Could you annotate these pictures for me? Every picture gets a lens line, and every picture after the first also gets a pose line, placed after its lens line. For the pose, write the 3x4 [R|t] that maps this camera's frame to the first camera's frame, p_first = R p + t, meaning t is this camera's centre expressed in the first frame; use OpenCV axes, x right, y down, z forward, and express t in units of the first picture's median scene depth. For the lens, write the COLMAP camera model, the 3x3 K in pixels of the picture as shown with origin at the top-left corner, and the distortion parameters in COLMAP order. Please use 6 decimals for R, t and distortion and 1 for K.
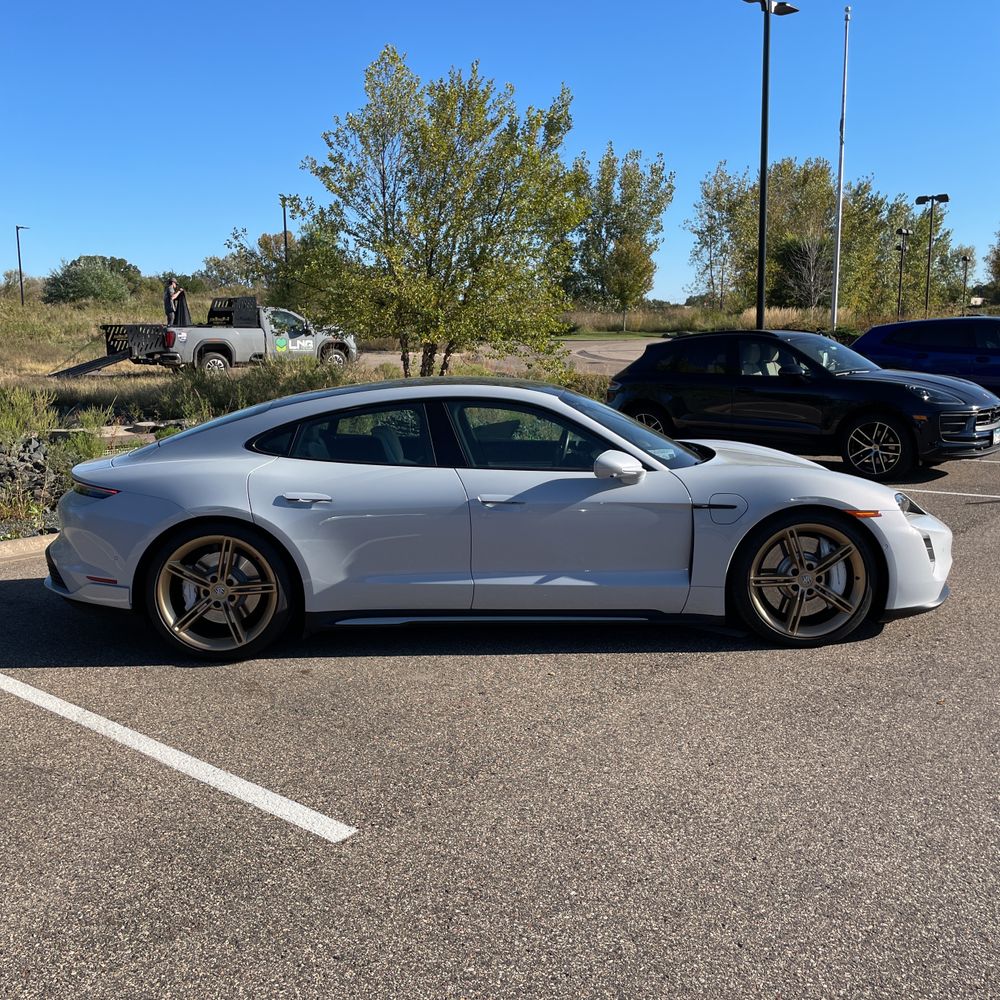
lens RADIAL K [[995.0, 0, 492.3], [0, 995.0, 517.7], [0, 0, 1]] dist [0.057557, -0.048795]
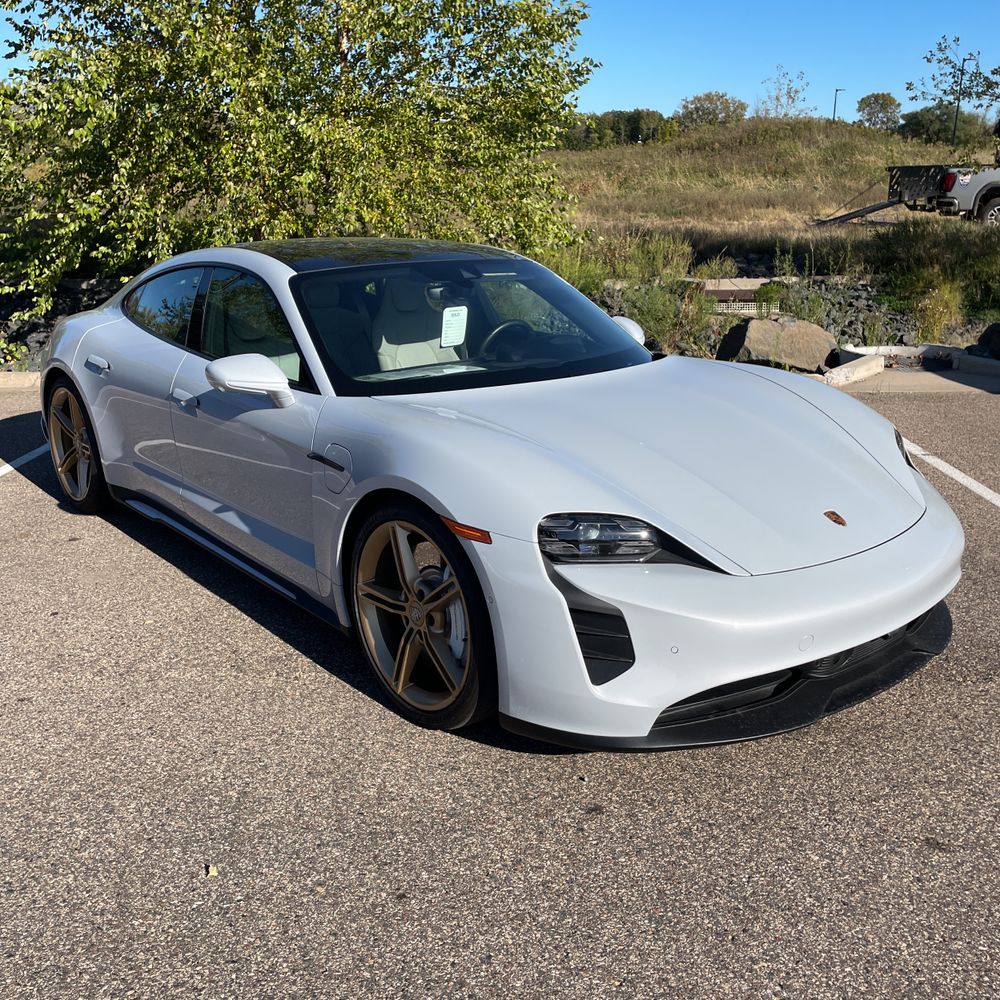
lens RADIAL K [[984.2, 0, 499.9], [0, 984.2, 512.1], [0, 0, 1]] dist [0.090408, -0.108164]
pose [[0.645787, 0.241777, -0.724226, 0.752824], [-0.135836, 0.969788, 0.202632, -0.122332], [0.751338, -0.032482, 0.659118, 0.646871]]
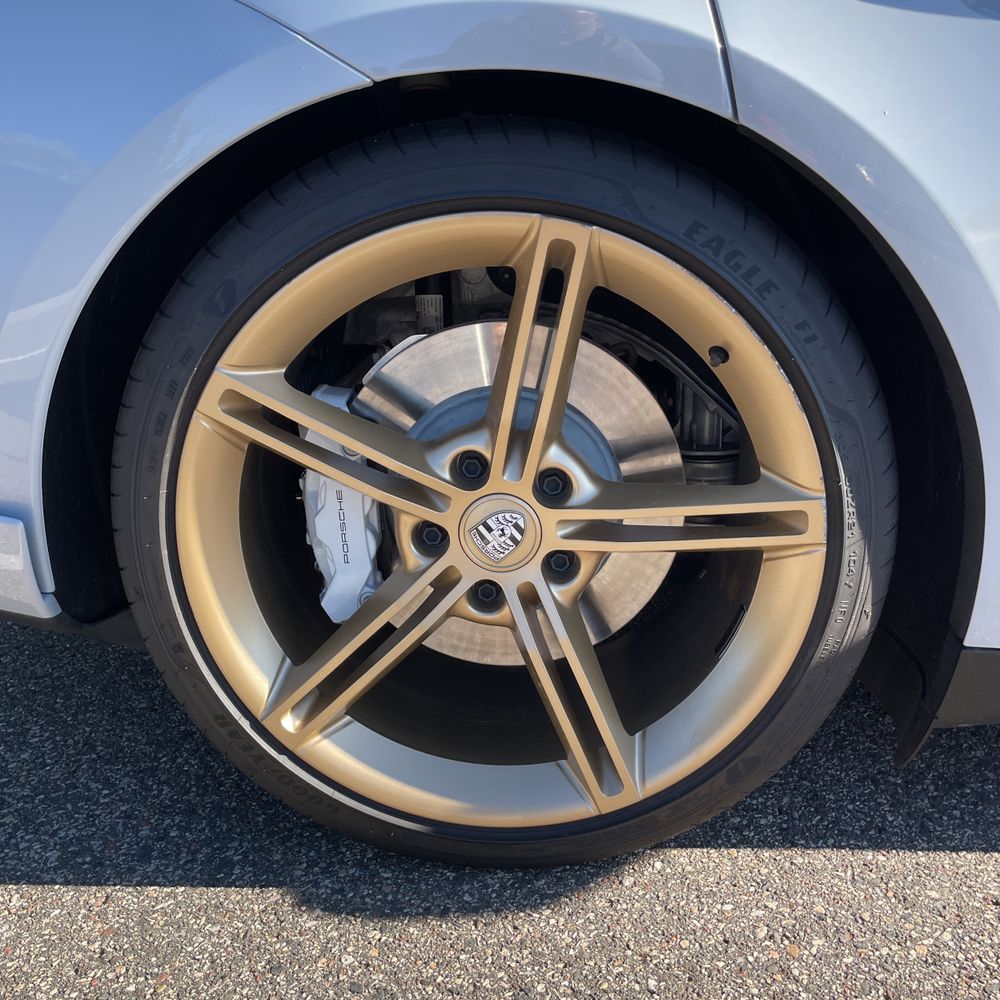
lens RADIAL K [[1005.8, 0, 495.1], [0, 1005.8, 501.9], [0, 0, 1]] dist [0.078780, -0.101611]
pose [[0.997747, -0.002433, -0.067040, -0.259262], [0.015045, 0.982000, 0.188281, 0.031844], [0.065375, -0.188866, 0.979824, 0.808398]]
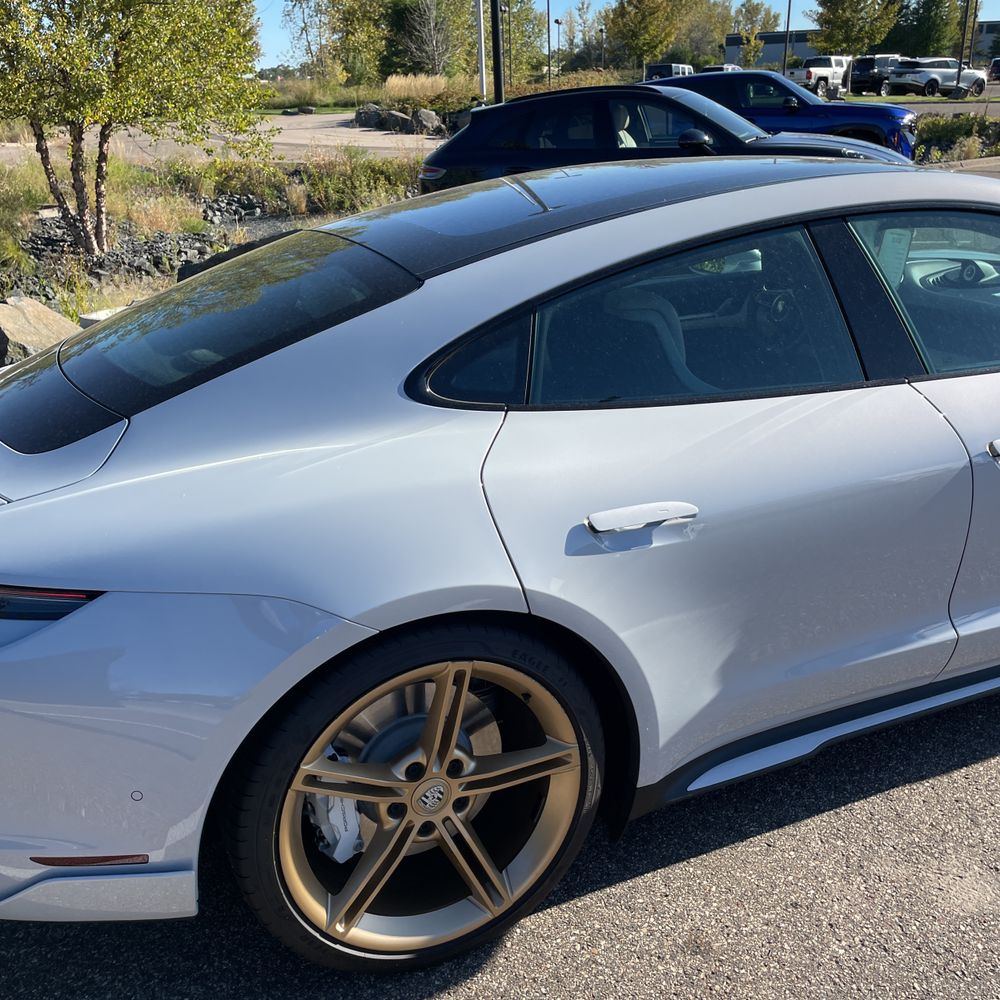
lens RADIAL K [[987.8, 0, 492.6], [0, 987.8, 532.4], [0, 0, 1]] dist [0.082349, -0.096880]
pose [[0.921741, -0.179455, 0.343787, -0.359354], [0.101966, 0.967448, 0.231618, -0.104771], [-0.374162, -0.178438, 0.910035, 0.667262]]
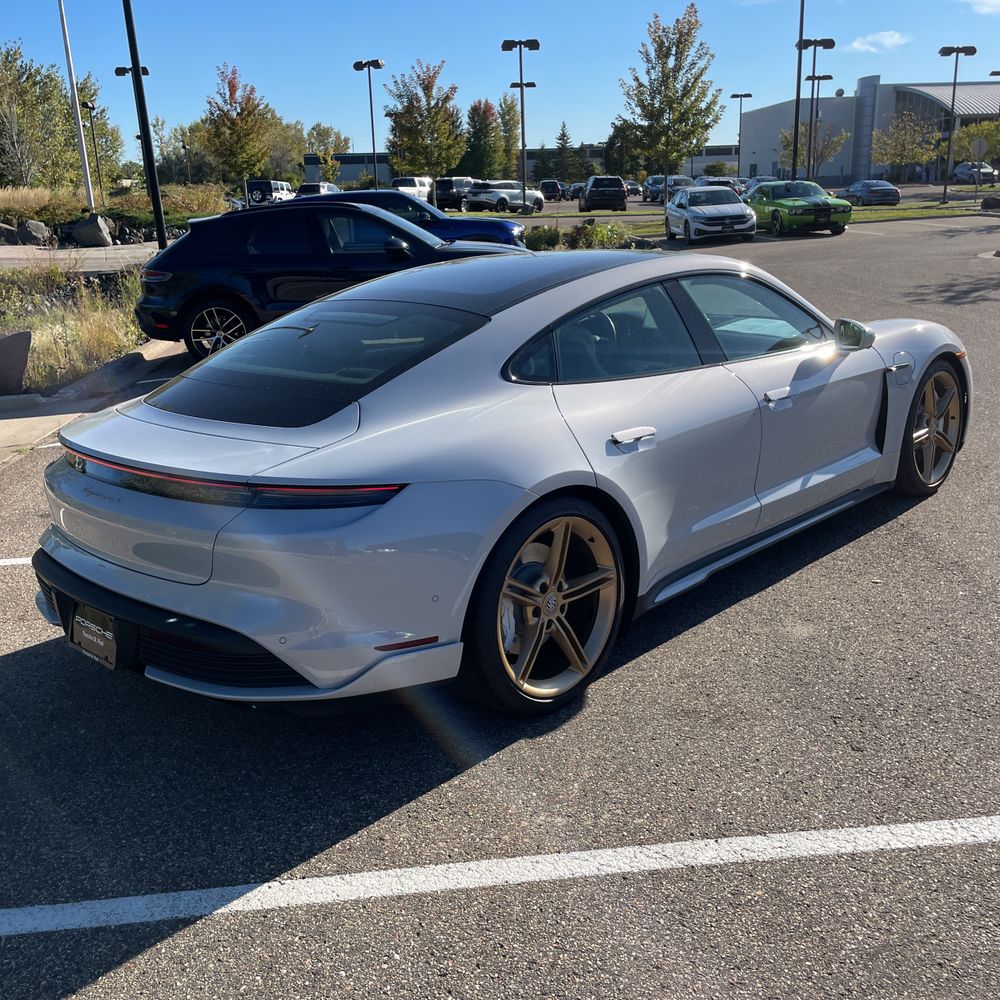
lens RADIAL K [[987.8, 0, 492.6], [0, 987.8, 532.4], [0, 0, 1]] dist [0.082349, -0.096880]
pose [[0.707421, -0.242793, 0.663783, -0.707683], [0.159808, 0.969772, 0.184402, -0.094725], [-0.688489, -0.024372, 0.724837, 0.560171]]
